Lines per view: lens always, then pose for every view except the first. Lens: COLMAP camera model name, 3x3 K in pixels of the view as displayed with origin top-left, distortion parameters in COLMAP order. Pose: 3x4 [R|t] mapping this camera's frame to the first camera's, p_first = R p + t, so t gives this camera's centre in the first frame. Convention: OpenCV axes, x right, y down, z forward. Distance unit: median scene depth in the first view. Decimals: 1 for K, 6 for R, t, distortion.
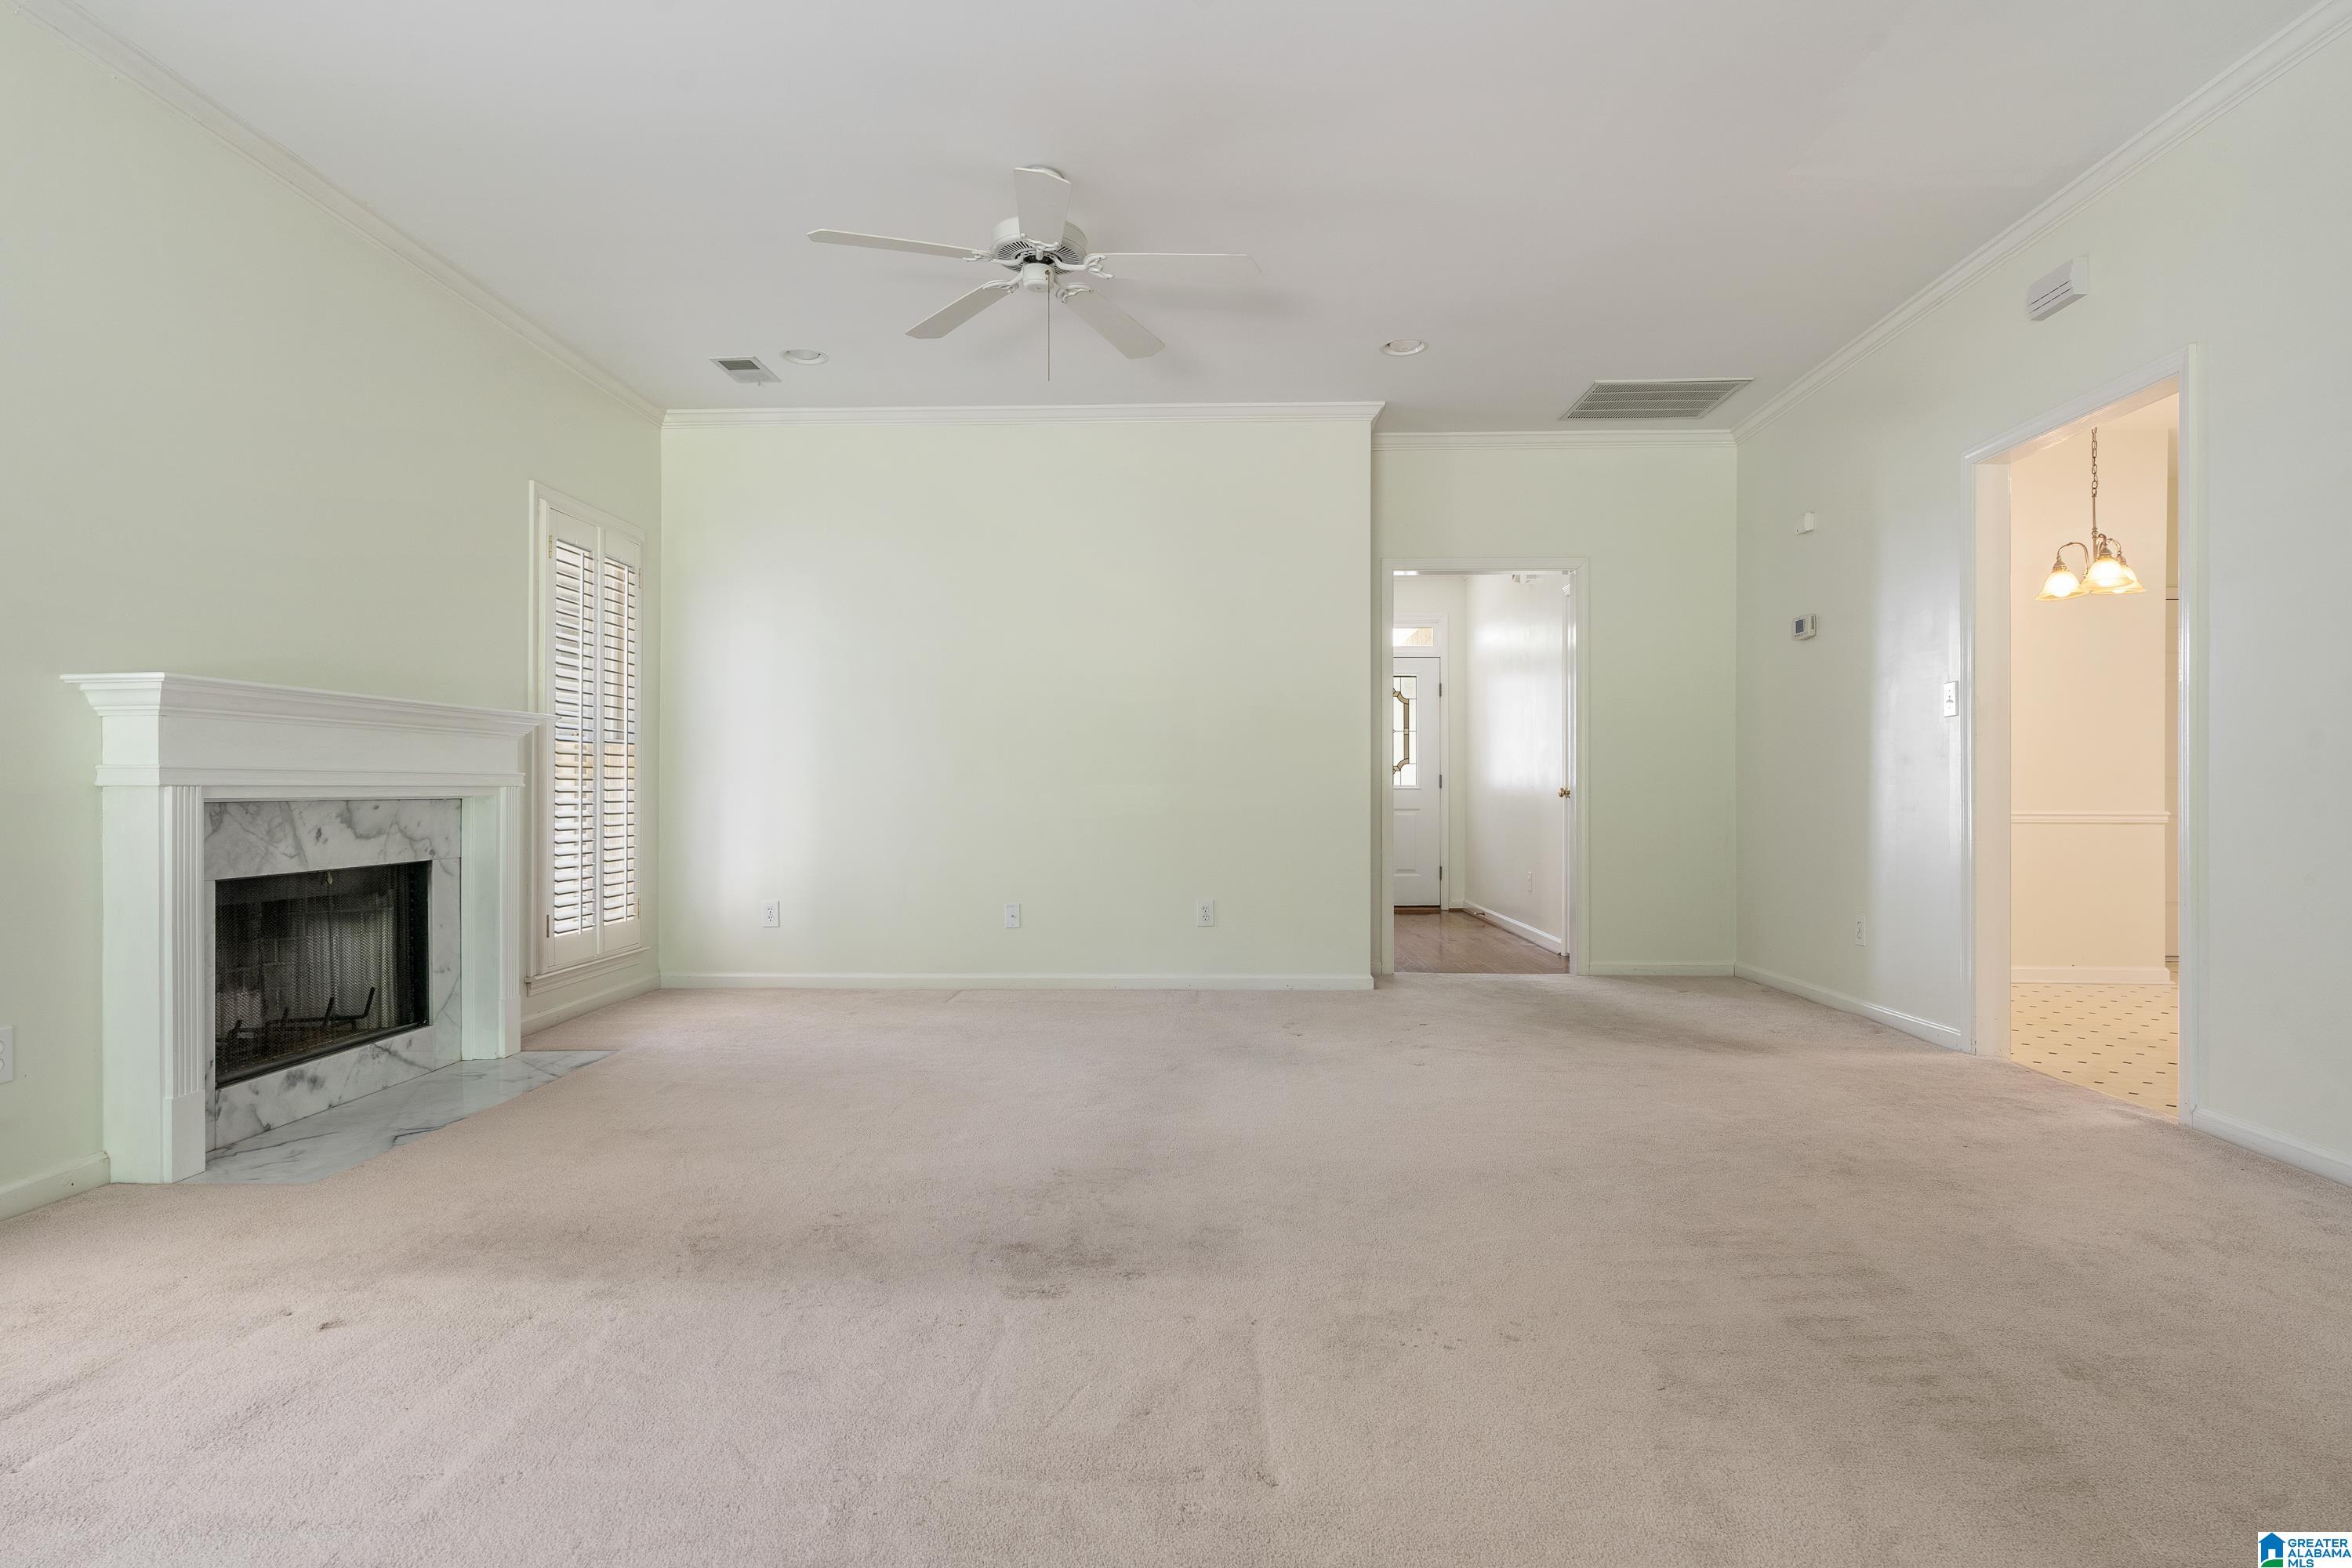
lens RADIAL K [[1268.7, 0, 1189.6], [0, 1268.7, 795.8], [0, 0, 1]] dist [-0.006161, 0.003325]
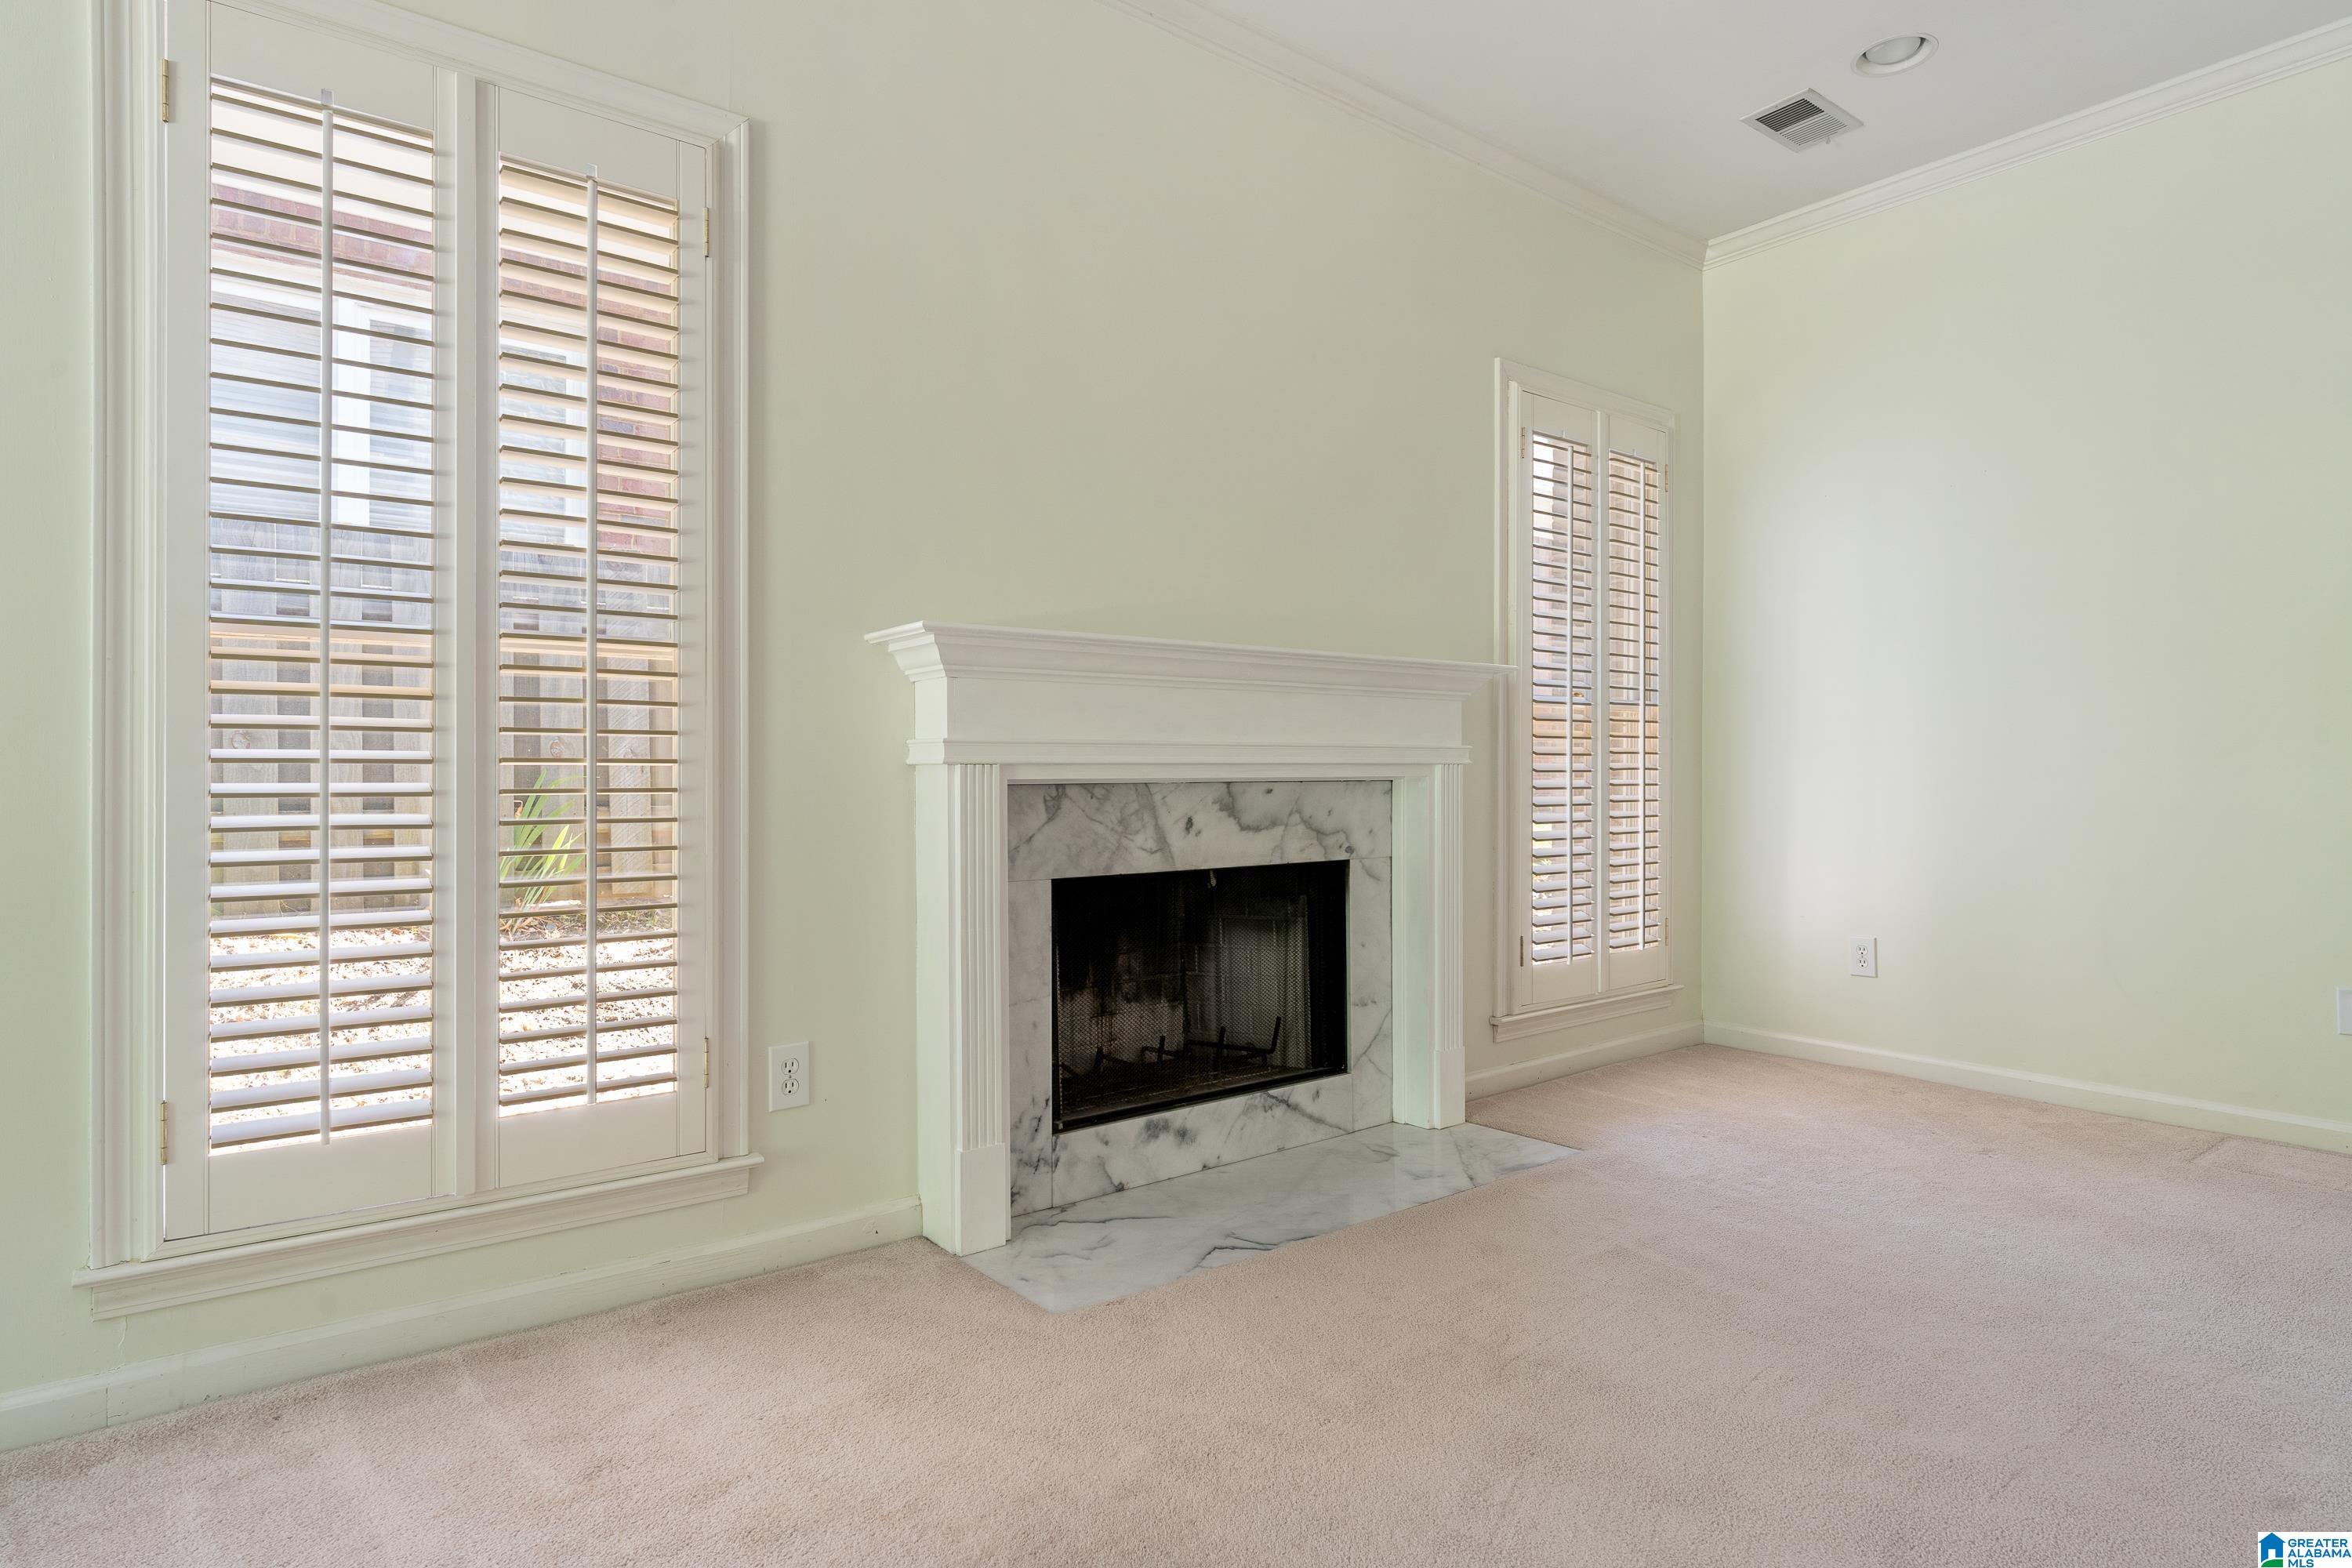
lens RADIAL K [[1268.7, 0, 1166.6], [0, 1268.7, 778.1], [0, 0, 1]] dist [-0.006161, 0.003325]
pose [[0.631857, -0.002603, -0.775081, -0.070419], [0.001129, 0.999996, -0.002438, 0.002780], [0.775084, 0.000665, 0.631857, 0.439933]]
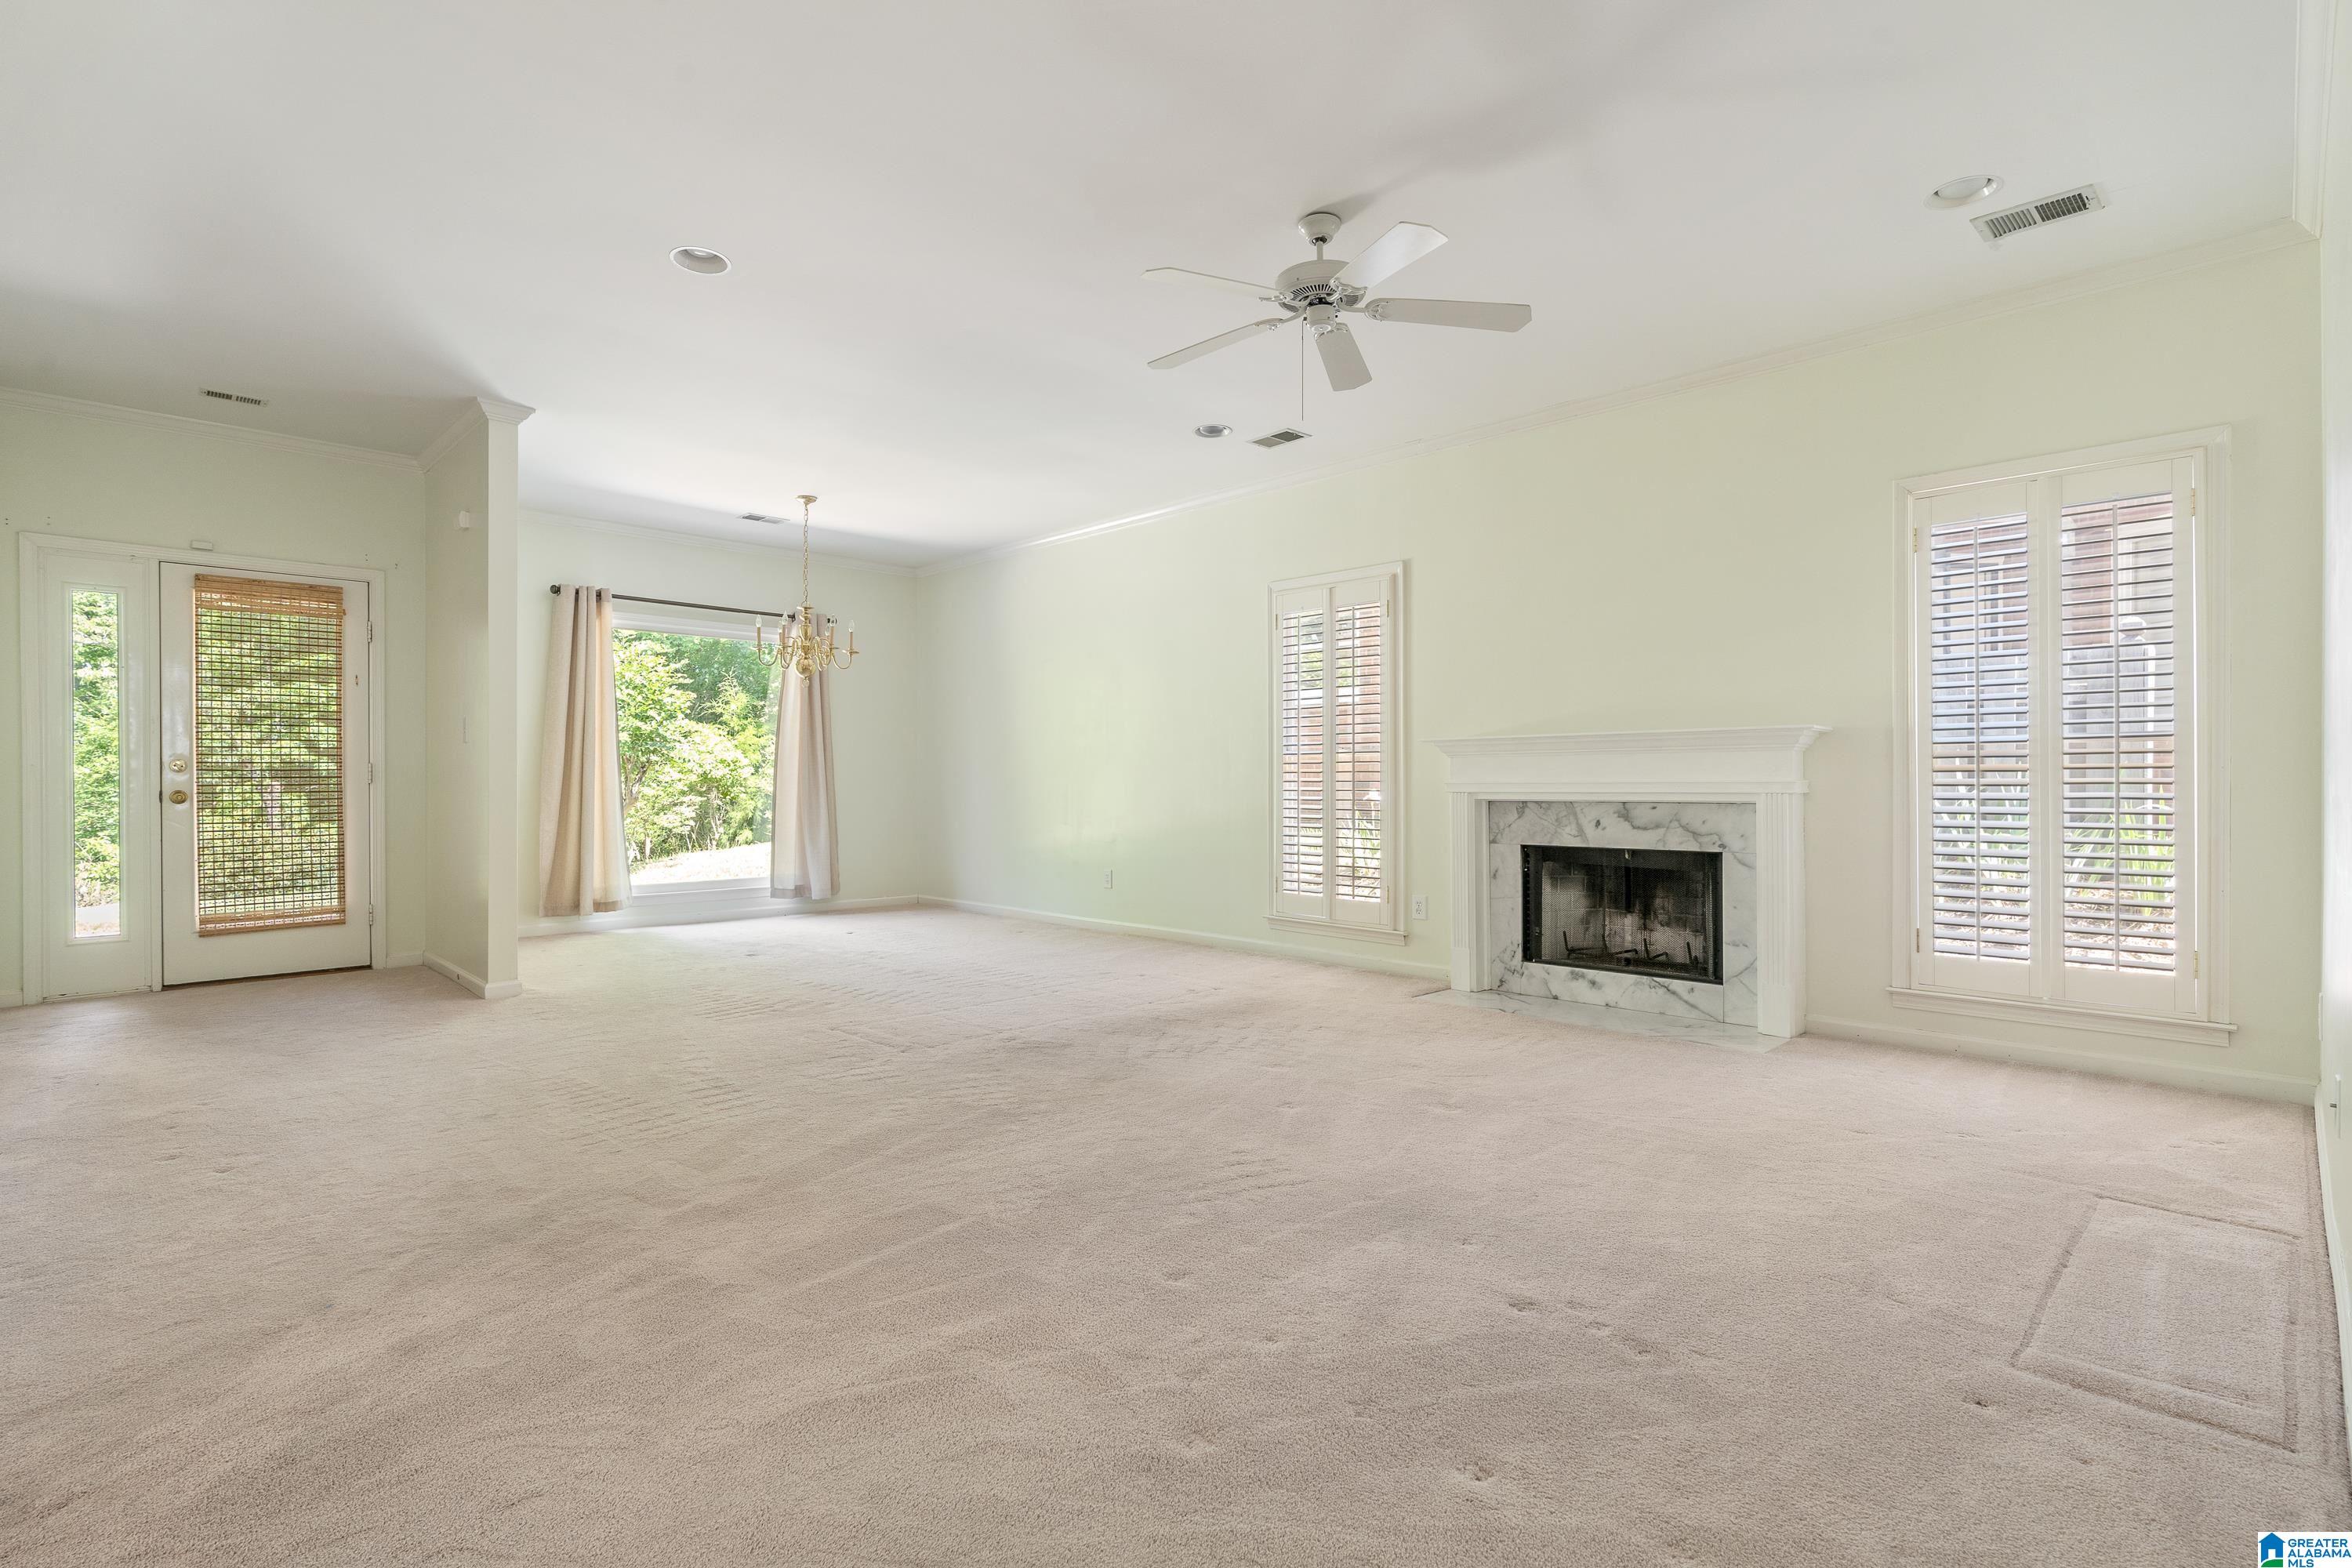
lens RADIAL K [[1111.8, 0, 1176.9], [0, 1111.8, 780.3], [0, 0, 1]] dist [-0.006039, -0.000237]
pose [[-0.689961, 0.000064, -0.723846, 0.579461], [-0.002315, 0.999995, 0.002294, -0.021979], [0.723843, 0.003259, -0.689957, 1.416506]]
